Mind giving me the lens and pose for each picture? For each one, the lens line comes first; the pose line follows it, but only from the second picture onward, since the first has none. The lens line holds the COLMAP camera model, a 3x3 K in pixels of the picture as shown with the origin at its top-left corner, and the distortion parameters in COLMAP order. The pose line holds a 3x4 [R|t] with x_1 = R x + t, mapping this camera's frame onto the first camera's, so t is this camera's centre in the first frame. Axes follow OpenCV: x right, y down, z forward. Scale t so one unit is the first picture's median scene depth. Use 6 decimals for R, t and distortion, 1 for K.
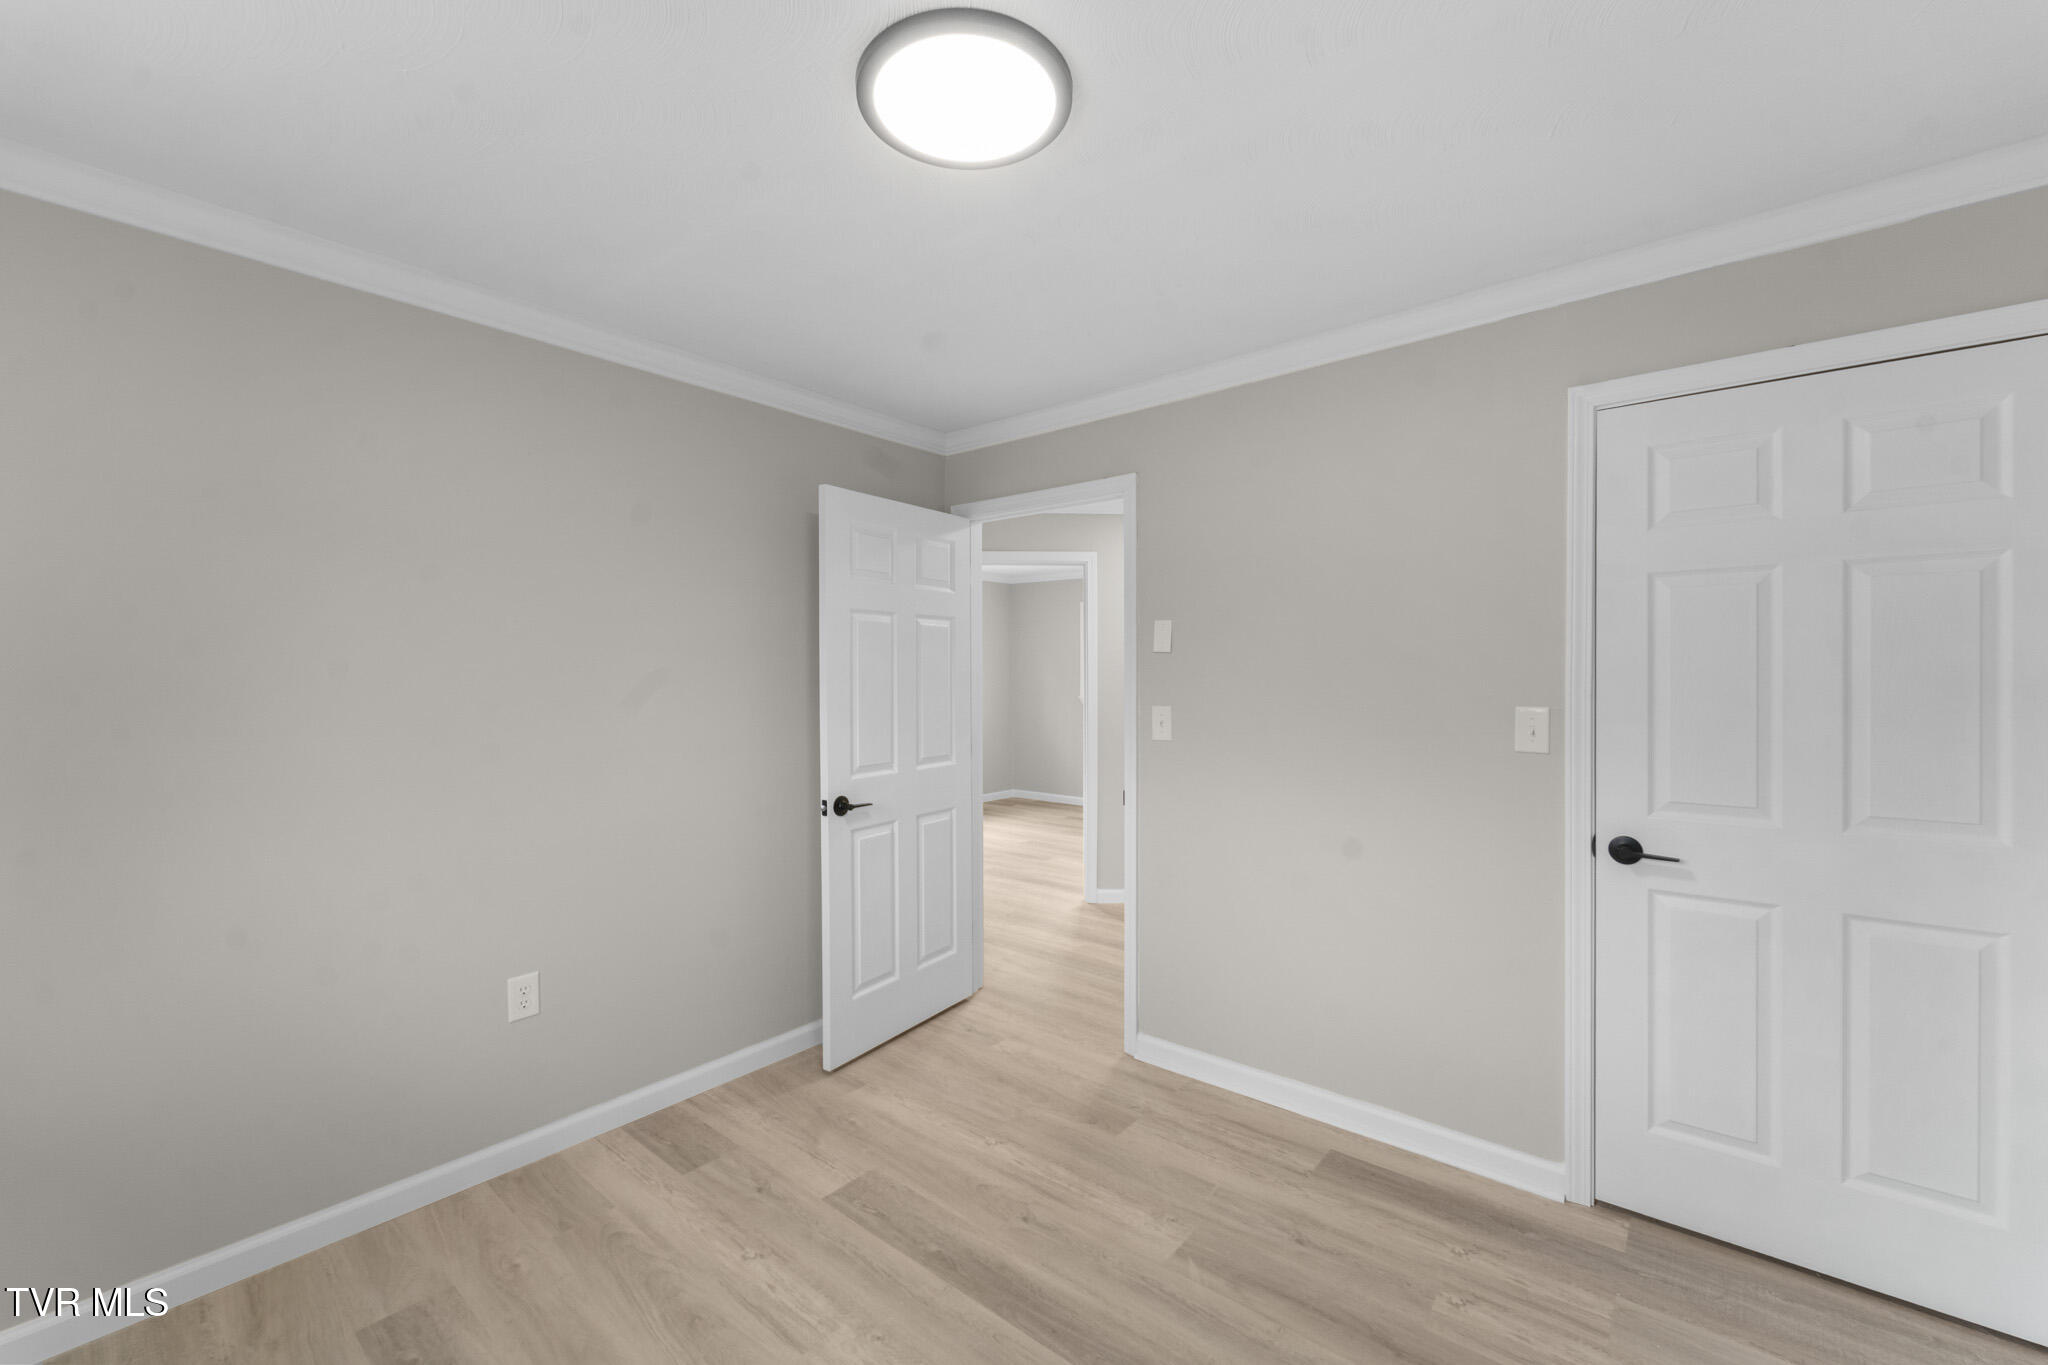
lens RADIAL K [[831.9, 0, 1026.0], [0, 831.9, 670.3], [0, 0, 1]] dist [-0.003476, -0.000433]
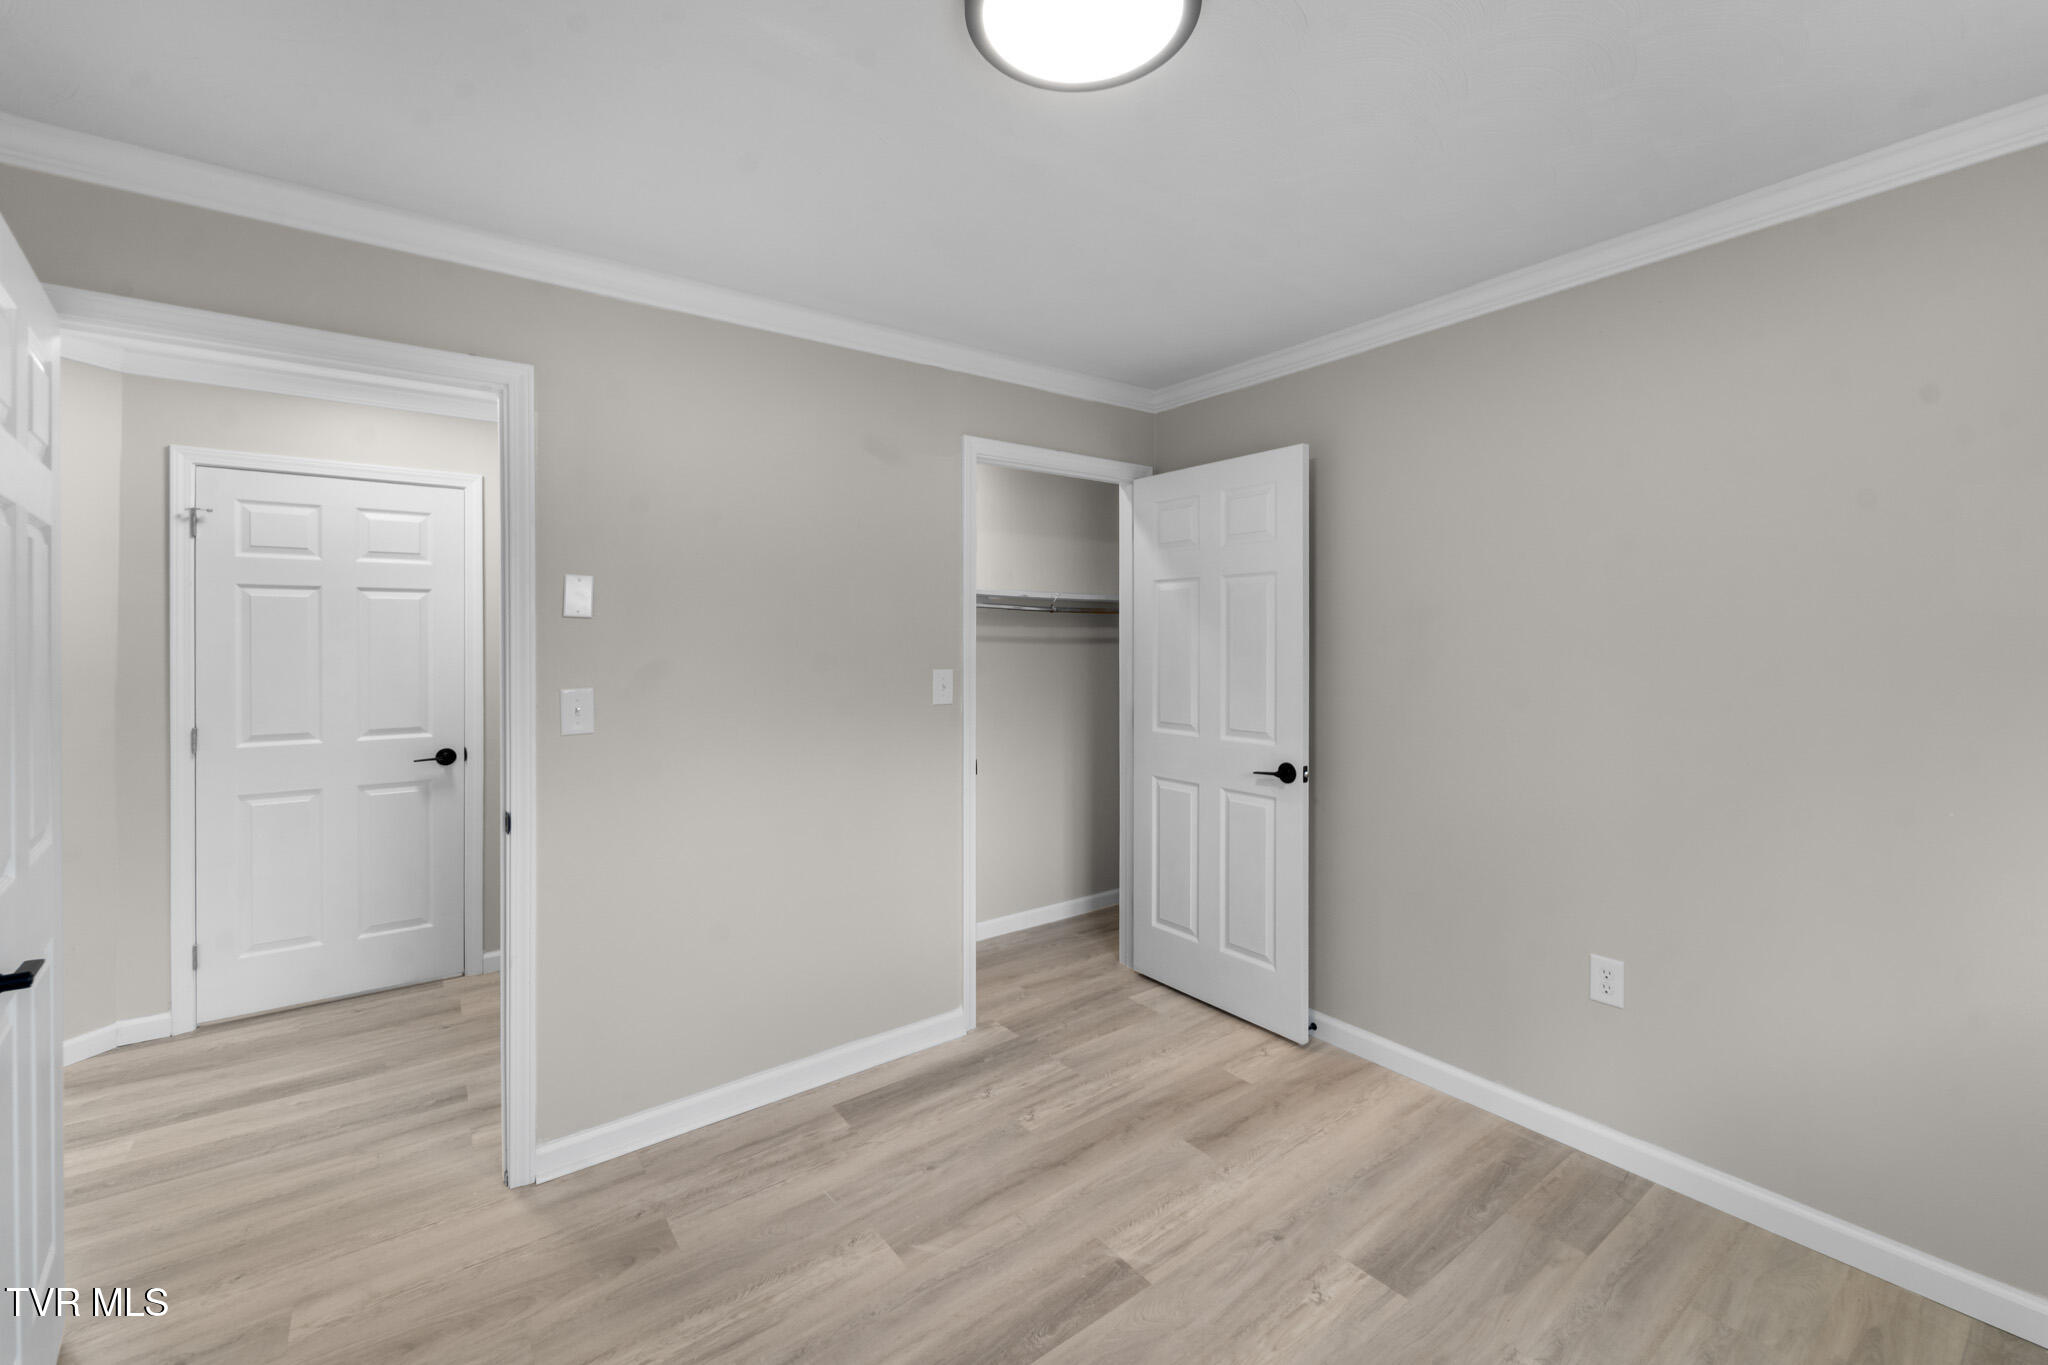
lens RADIAL K [[845.5, 0, 1019.5], [0, 845.5, 632.2], [0, 0, 1]] dist [-0.000345, -0.000640]
pose [[0.216231, 0.020595, 0.976125, -0.618696], [0.000285, 0.999776, -0.021157, 0.010642], [-0.976342, 0.004853, 0.216177, 0.541993]]
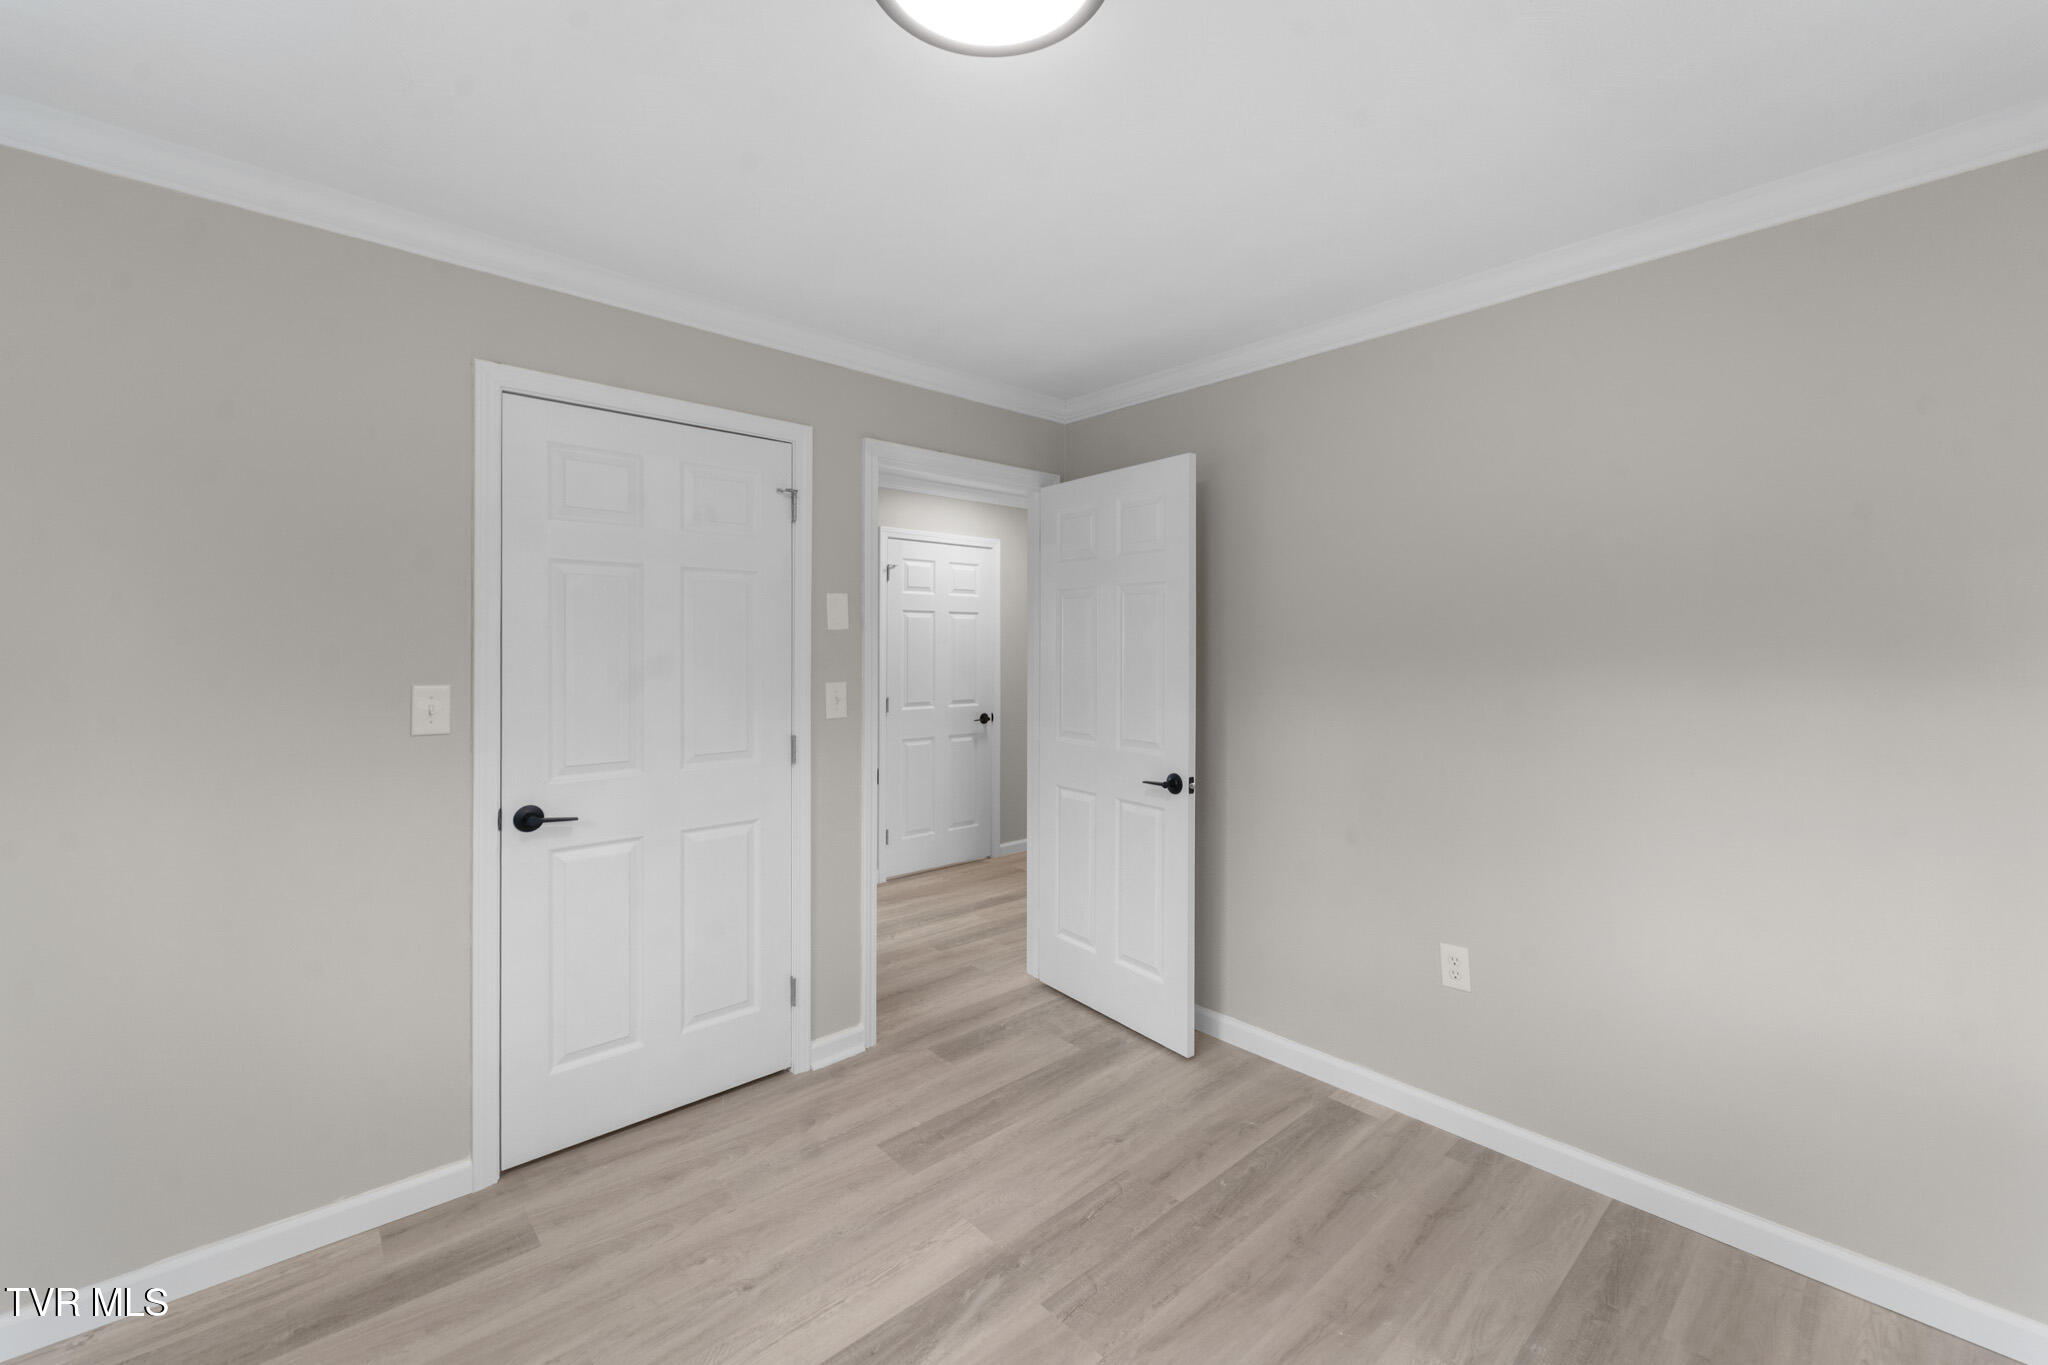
lens RADIAL K [[878.6, 0, 1012.5], [0, 878.6, 629.5], [0, 0, 1]] dist [-0.019046, -0.000122]
pose [[0.091379, 0.033716, 0.995245, -0.664775], [-0.012665, 0.999385, -0.032693, 0.011309], [-0.995736, -0.009617, 0.091750, 0.580841]]
